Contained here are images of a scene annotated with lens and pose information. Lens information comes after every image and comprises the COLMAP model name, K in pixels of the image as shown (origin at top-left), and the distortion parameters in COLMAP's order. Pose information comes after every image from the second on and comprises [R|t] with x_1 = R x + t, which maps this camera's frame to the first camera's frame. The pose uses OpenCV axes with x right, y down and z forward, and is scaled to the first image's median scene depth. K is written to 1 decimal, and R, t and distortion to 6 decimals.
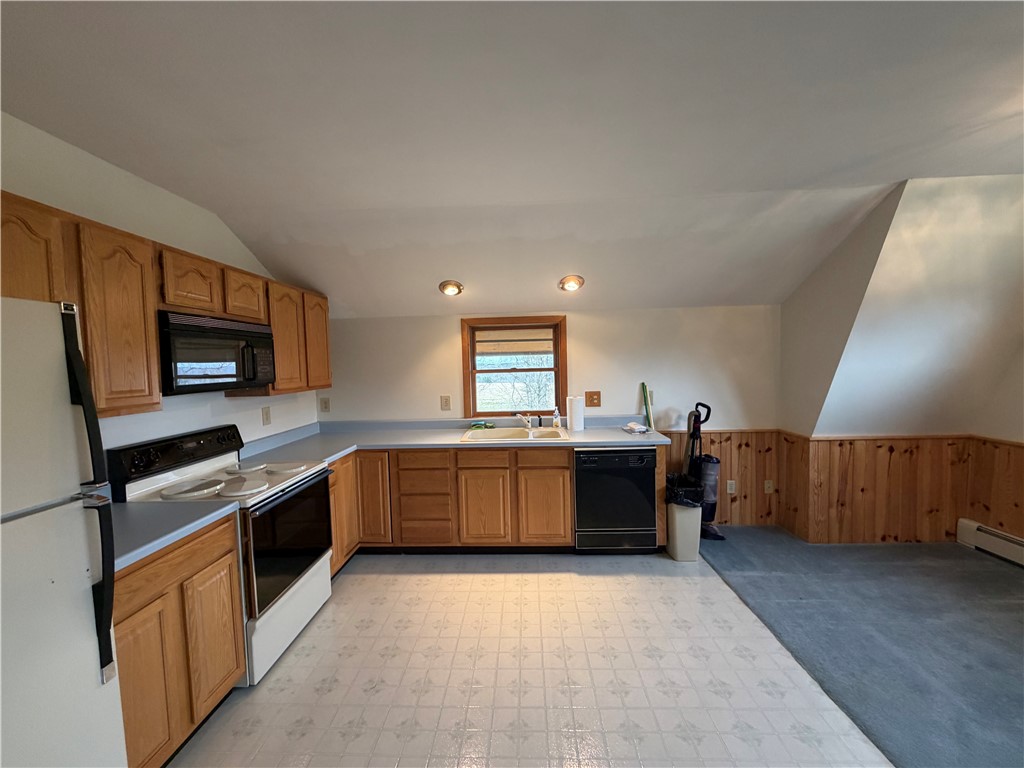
lens RADIAL K [[416.6, 0, 512.0], [0, 416.6, 384.0], [0, 0, 1]] dist [-0.000814, 0.000032]
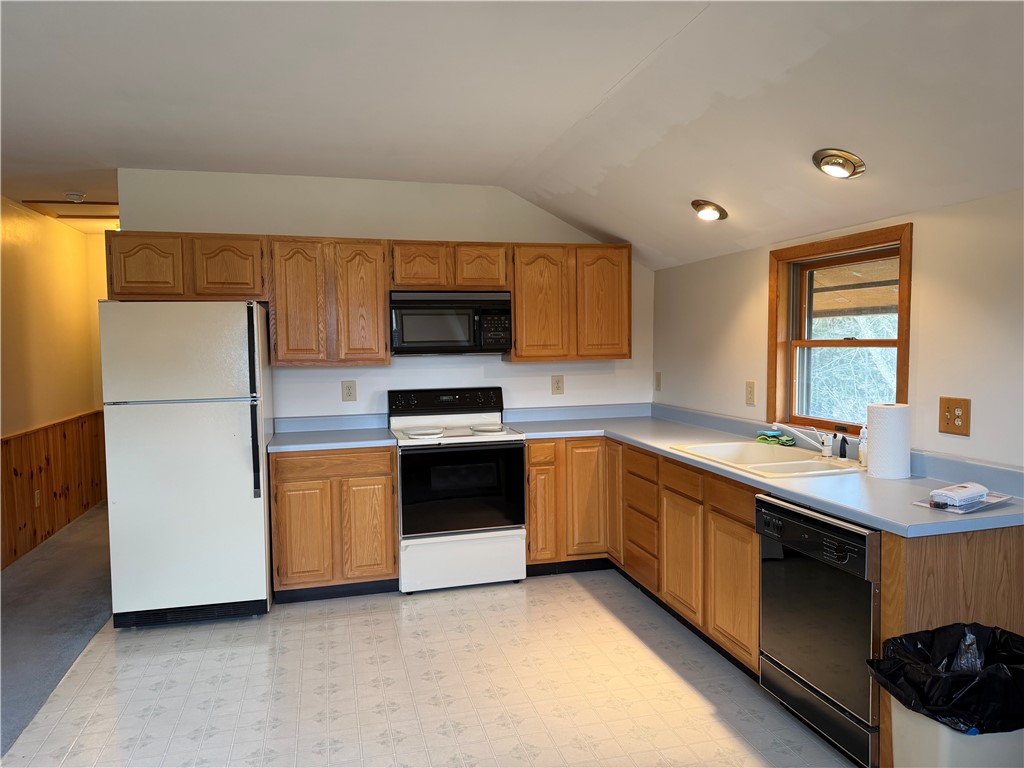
lens RADIAL K [[737.1, 0, 512.0], [0, 737.1, 384.0], [0, 0, 1]] dist [0.029380, -0.062199]
pose [[0.266432, 0.079032, -0.960608, 0.940368], [-0.043222, 0.996610, 0.070006, -0.035040], [0.962884, 0.022868, 0.268945, 0.439430]]
